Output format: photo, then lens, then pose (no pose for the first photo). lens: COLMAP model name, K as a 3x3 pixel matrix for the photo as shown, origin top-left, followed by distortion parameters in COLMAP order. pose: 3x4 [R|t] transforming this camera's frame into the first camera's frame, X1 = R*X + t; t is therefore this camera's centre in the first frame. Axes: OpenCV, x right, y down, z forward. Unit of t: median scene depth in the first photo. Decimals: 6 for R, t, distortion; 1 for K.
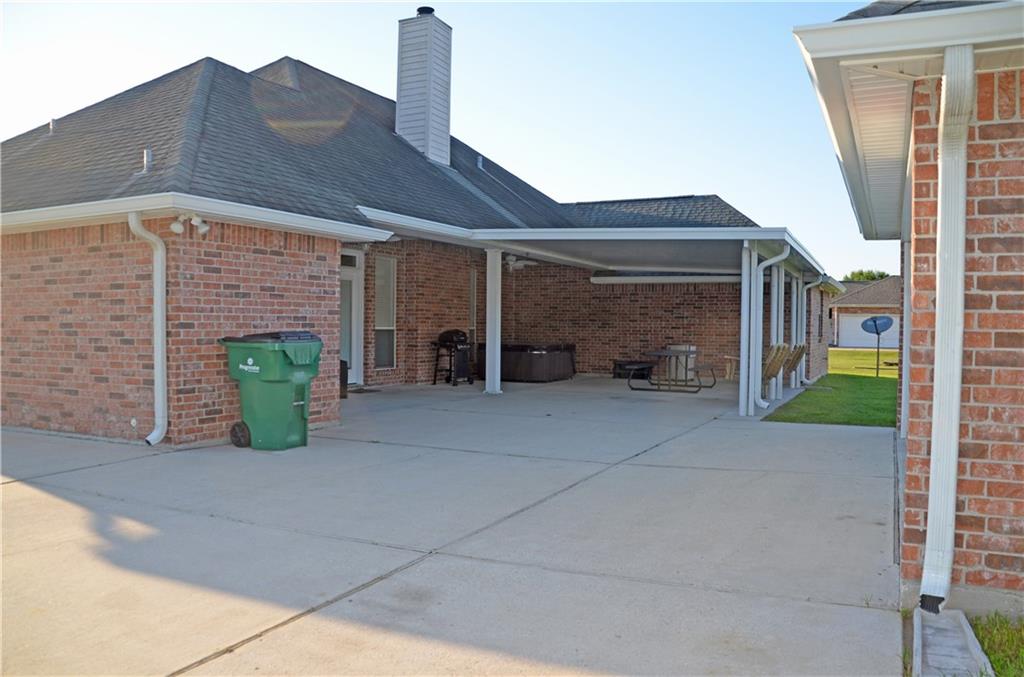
lens RADIAL K [[799.8, 0, 511.5], [0, 799.8, 345.4], [0, 0, 1]] dist [-0.127772, 0.037878]
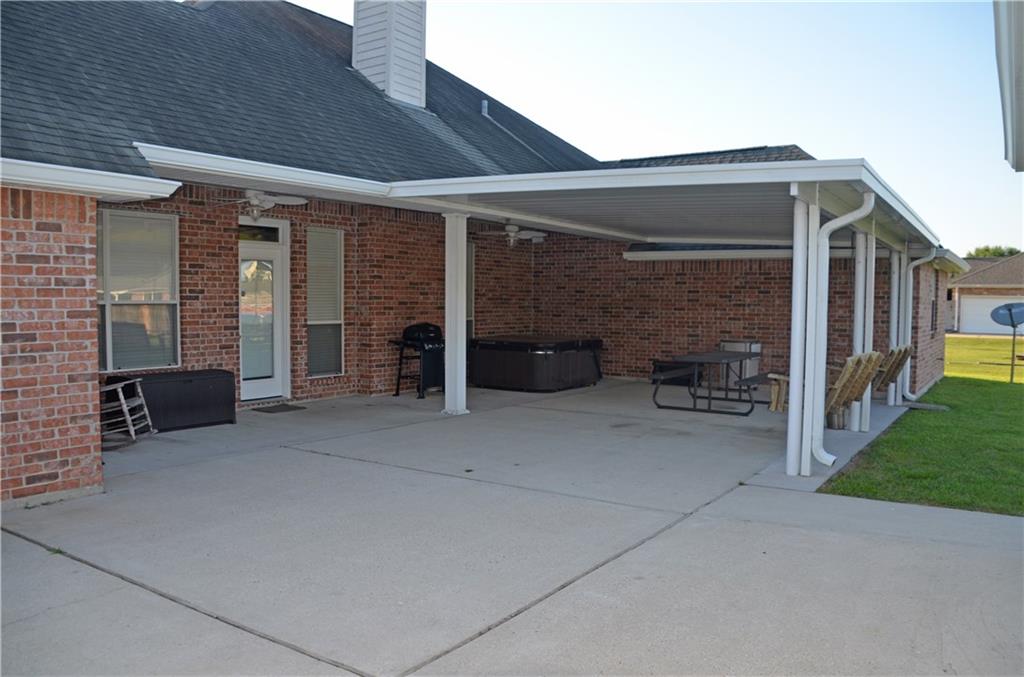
lens RADIAL K [[799.8, 0, 506.7], [0, 799.8, 355.7], [0, 0, 1]] dist [-0.127772, 0.037878]
pose [[0.990654, 0.007331, -0.136203, 0.111267], [-0.001793, 0.999168, 0.040739, -0.020359], [0.136388, -0.040114, 0.989843, 0.265175]]
